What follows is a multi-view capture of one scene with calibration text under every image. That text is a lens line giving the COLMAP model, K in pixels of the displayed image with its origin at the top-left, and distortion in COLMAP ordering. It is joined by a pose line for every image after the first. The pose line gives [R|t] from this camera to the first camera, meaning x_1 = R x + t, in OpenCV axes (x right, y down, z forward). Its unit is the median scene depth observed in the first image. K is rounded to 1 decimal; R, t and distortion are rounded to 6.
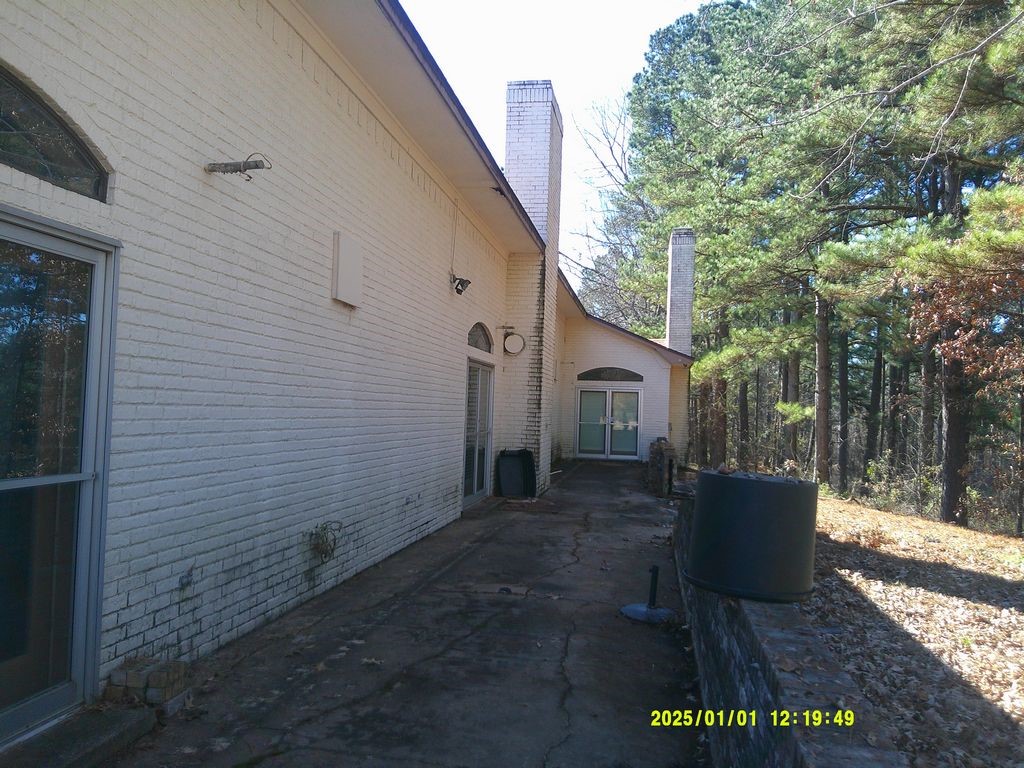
lens RADIAL K [[819.3, 0, 513.4], [0, 819.3, 377.6], [0, 0, 1]] dist [-0.005879, -0.010842]
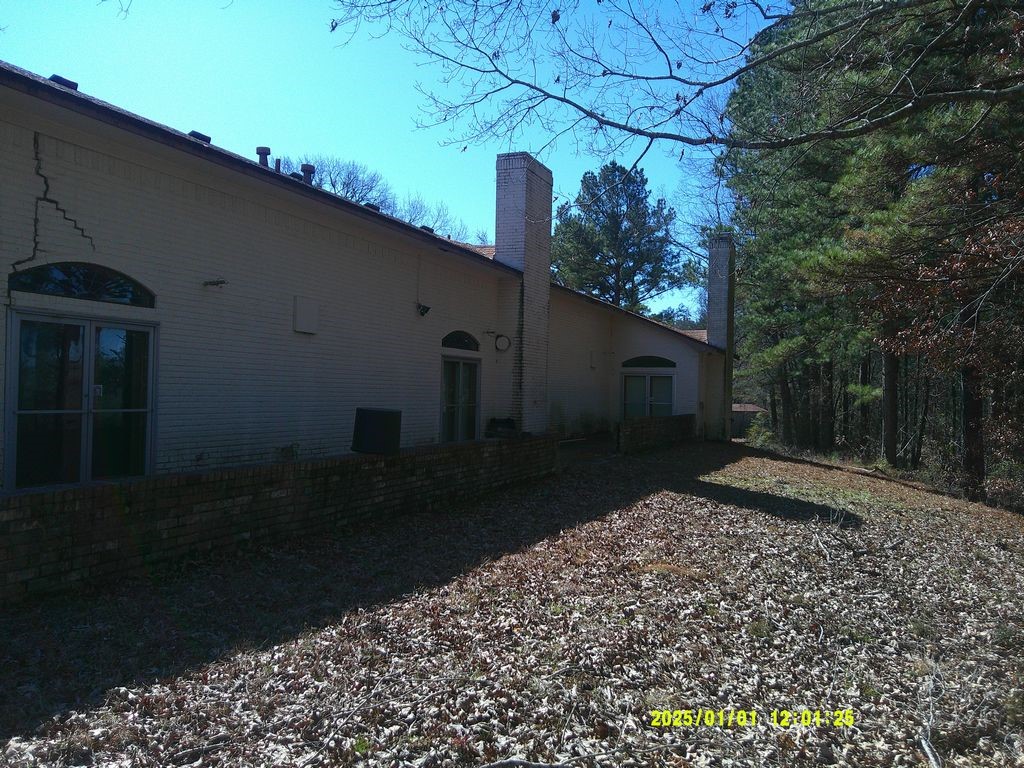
lens RADIAL K [[819.3, 0, 511.5], [0, 819.3, 388.9], [0, 0, 1]] dist [-0.005879, -0.010842]
pose [[0.970154, -0.009822, -0.242292, 0.756593], [0.016938, 0.999484, 0.027304, -0.002063], [0.241899, -0.030593, 0.969819, -0.777055]]
